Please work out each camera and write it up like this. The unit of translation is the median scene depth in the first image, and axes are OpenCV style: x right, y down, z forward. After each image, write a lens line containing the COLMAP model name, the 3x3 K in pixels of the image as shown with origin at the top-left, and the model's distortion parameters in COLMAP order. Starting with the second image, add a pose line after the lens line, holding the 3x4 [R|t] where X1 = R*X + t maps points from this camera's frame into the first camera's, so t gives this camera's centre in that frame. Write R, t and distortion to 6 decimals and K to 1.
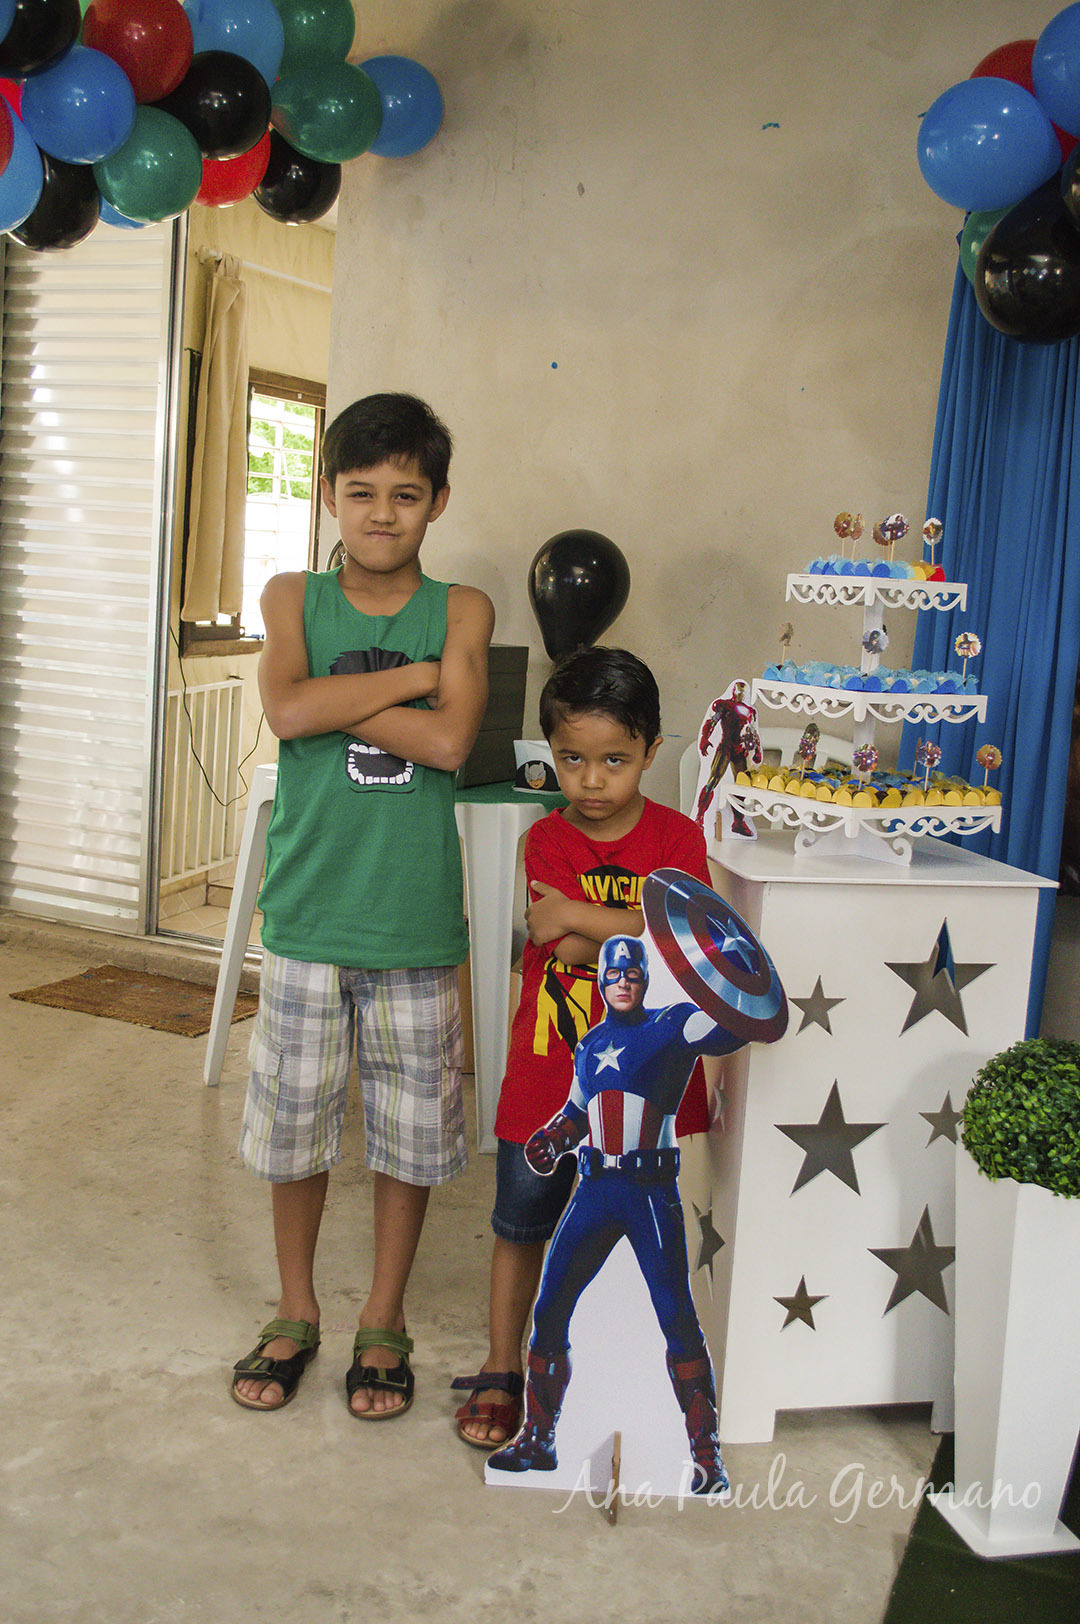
lens RADIAL K [[1826.5, 0, 539.9], [0, 1826.5, 813.6], [0, 0, 1]] dist [-0.057882, 0.030986]
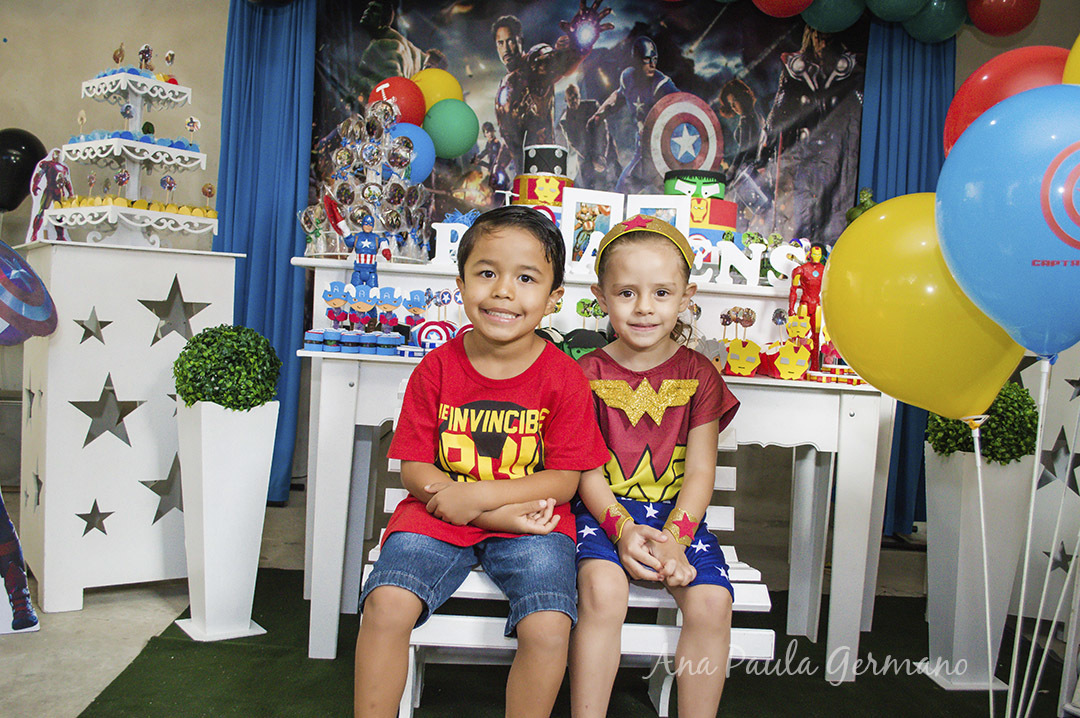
lens RADIAL K [[1011.5, 0, 540.0], [0, 1011.5, 359.0], [0, 0, 1]] dist [-0.069882, 0.016215]
pose [[0.923271, -0.031635, 0.382844, 0.175191], [0.060684, 0.996101, -0.064036, 0.212606], [-0.379325, 0.082355, 0.921591, 0.033630]]
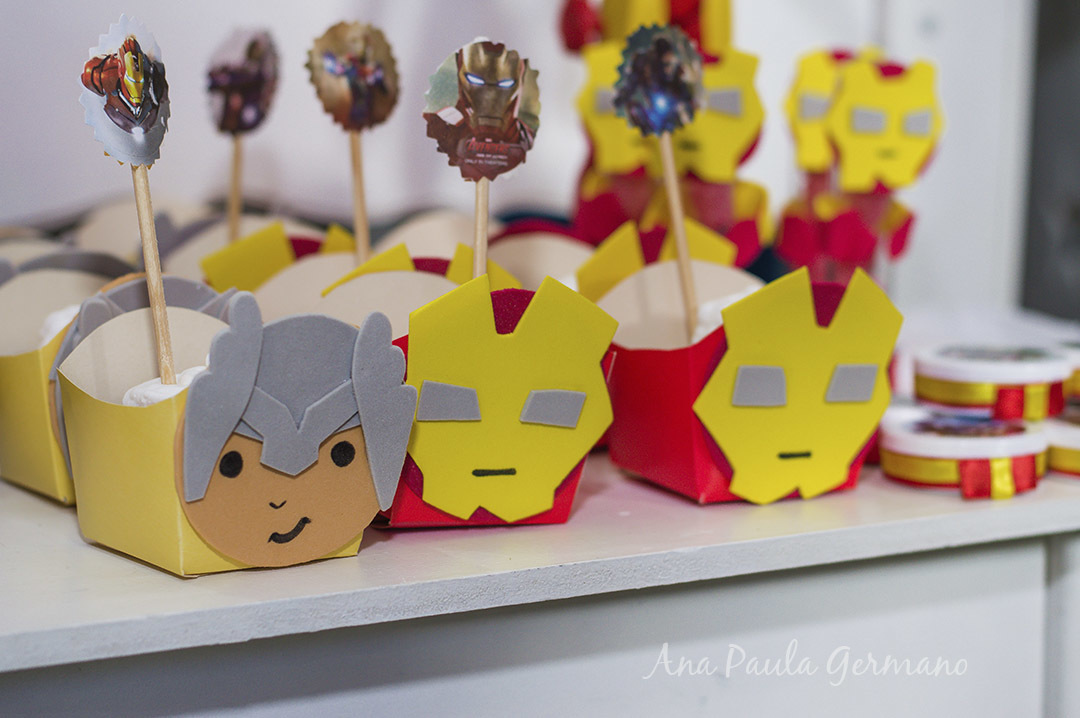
lens RADIAL K [[2525.1, 0, 540.0], [0, 2525.1, 359.0], [0, 0, 1]] dist [-0.039723, -0.110671]
pose [[0.647405, -0.182386, 0.740001, 0.427529], [0.151517, 0.982364, 0.109563, 0.134646], [-0.746933, 0.041191, 0.663622, 0.523792]]
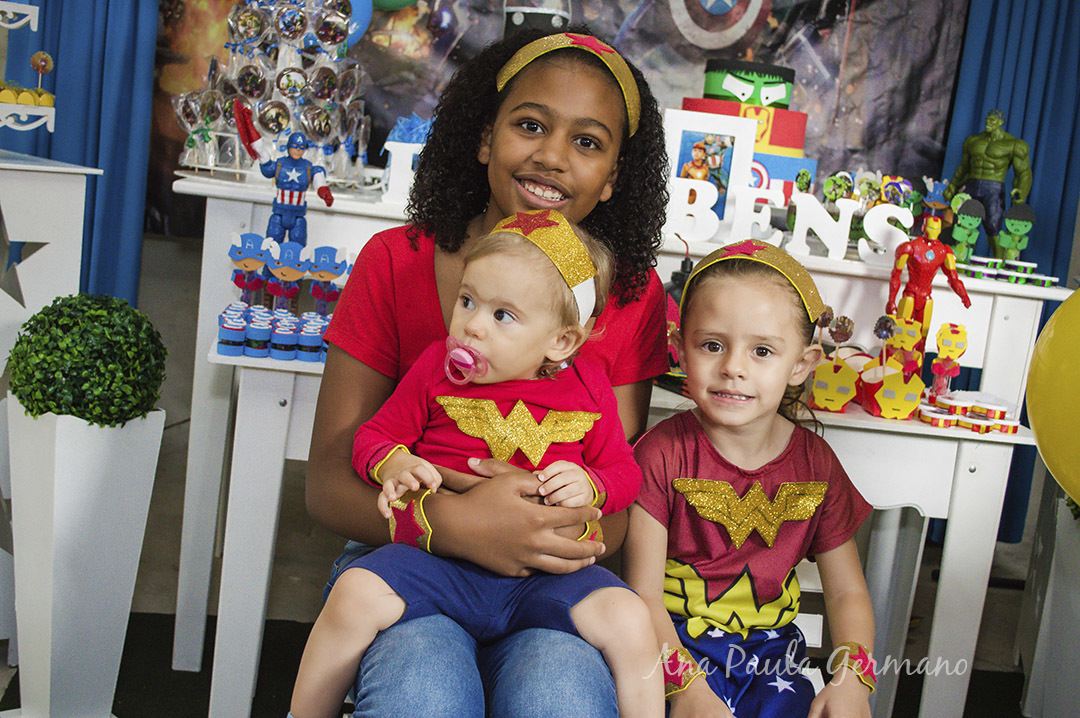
lens RADIAL K [[1492.0, 0, 540.0], [0, 1492.0, 359.0], [0, 0, 1]] dist [-0.025155, 0.014142]
pose [[0.883615, -0.035236, 0.466886, 0.086911], [0.006595, 0.998002, 0.062836, 0.099145], [-0.468168, -0.052444, 0.882082, 0.040992]]
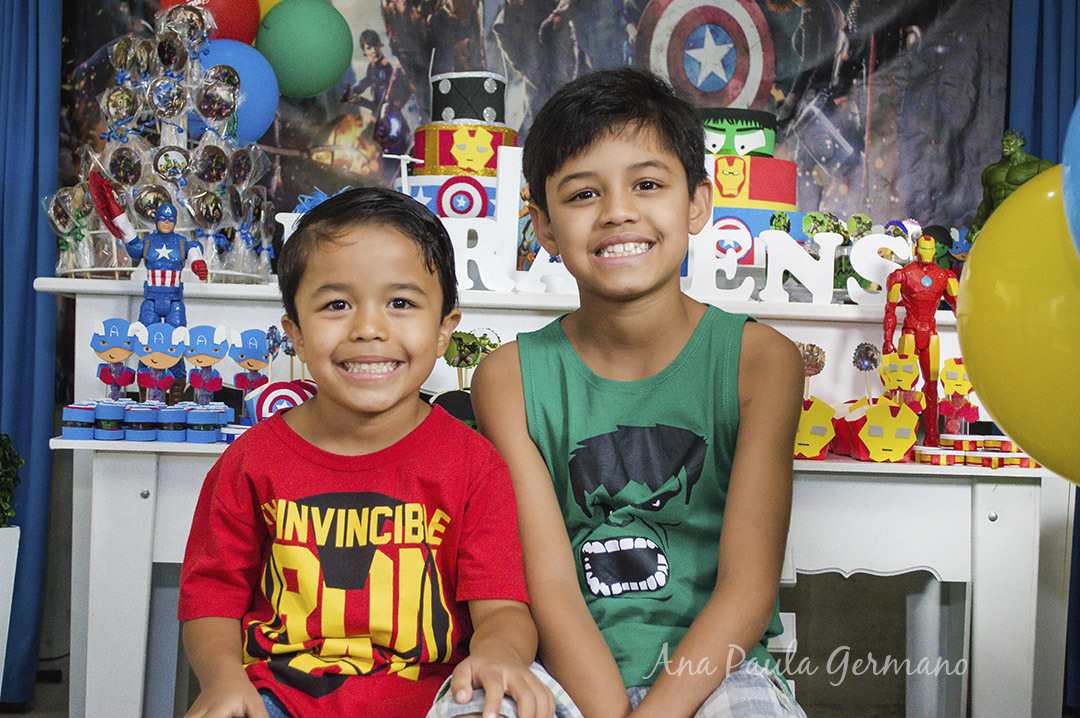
lens RADIAL K [[1812.6, 0, 548.9], [0, 1812.6, 343.1], [0, 0, 1]] dist [0.002878, 0.002227]
pose [[0.906617, -0.040395, 0.420016, 0.162291], [0.094230, 0.989651, -0.108219, 0.211816], [-0.411298, 0.137691, 0.901041, -0.017188]]
